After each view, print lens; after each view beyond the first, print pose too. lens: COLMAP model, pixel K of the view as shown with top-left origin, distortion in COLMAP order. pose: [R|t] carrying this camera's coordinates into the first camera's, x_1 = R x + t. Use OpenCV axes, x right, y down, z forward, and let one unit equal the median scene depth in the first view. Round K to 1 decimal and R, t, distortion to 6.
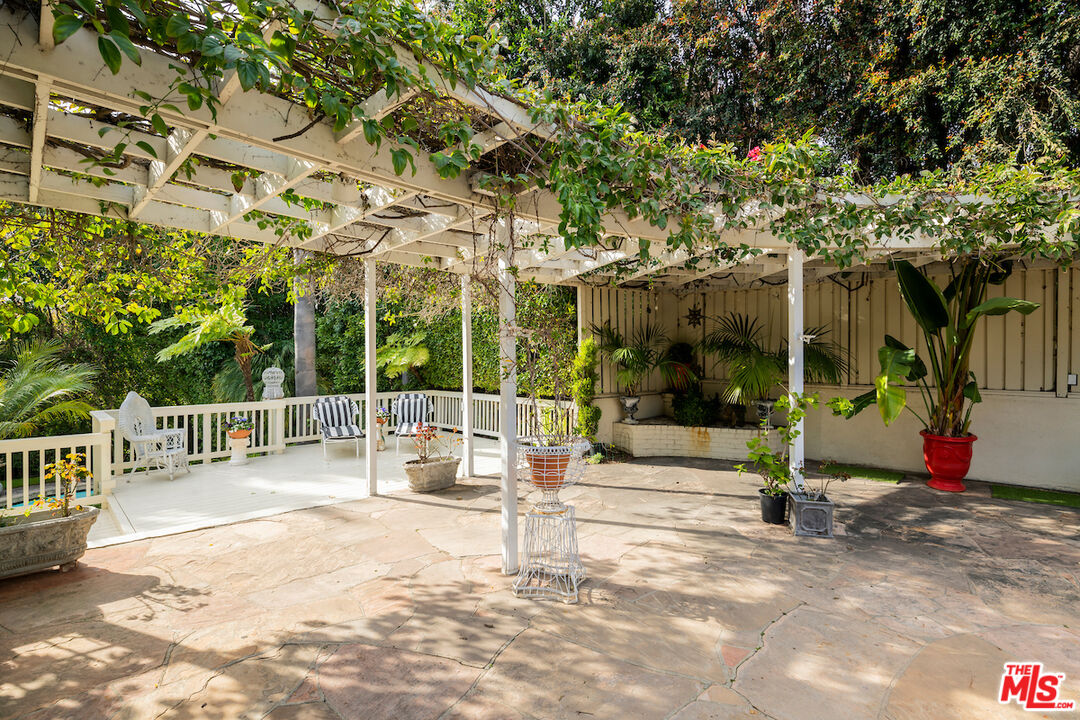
lens RADIAL K [[500.1, 0, 526.7], [0, 500.1, 357.8], [0, 0, 1]] dist [0.001054, -0.014493]
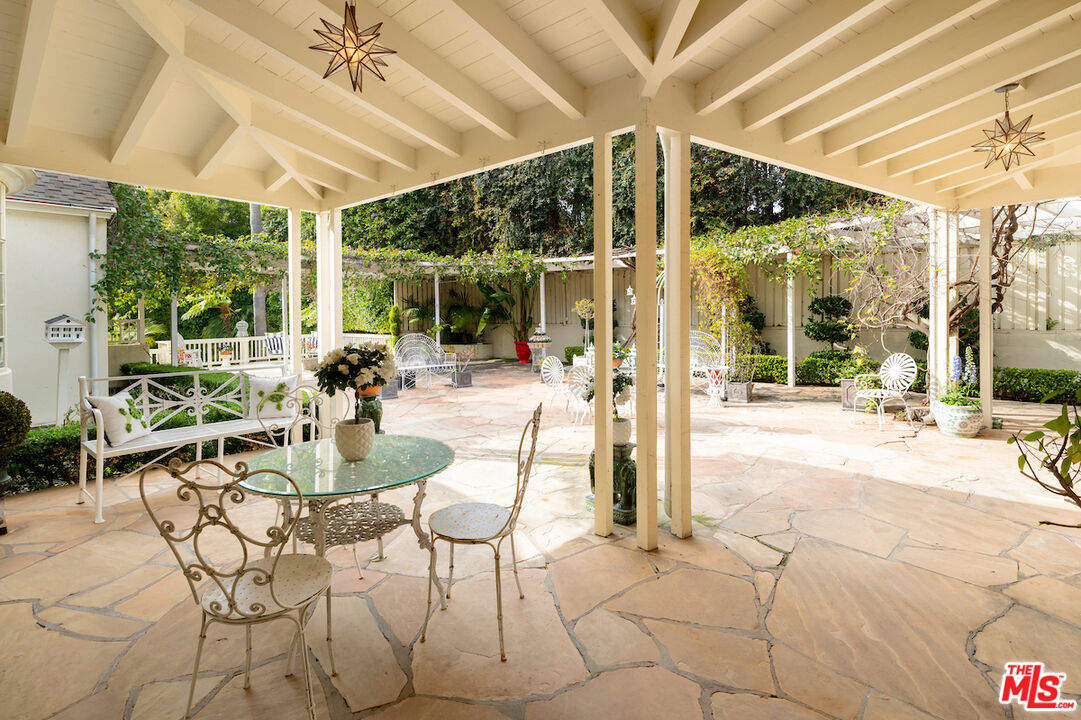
lens RADIAL K [[495.3, 0, 543.9], [0, 495.3, 314.1], [0, 0, 1]] dist [0.001376, -0.000108]
pose [[0.995966, -0.016694, 0.088161, 0.556917], [0.016541, 0.999860, 0.002466, 0.007316], [-0.088190, -0.000998, 0.996103, -1.156659]]
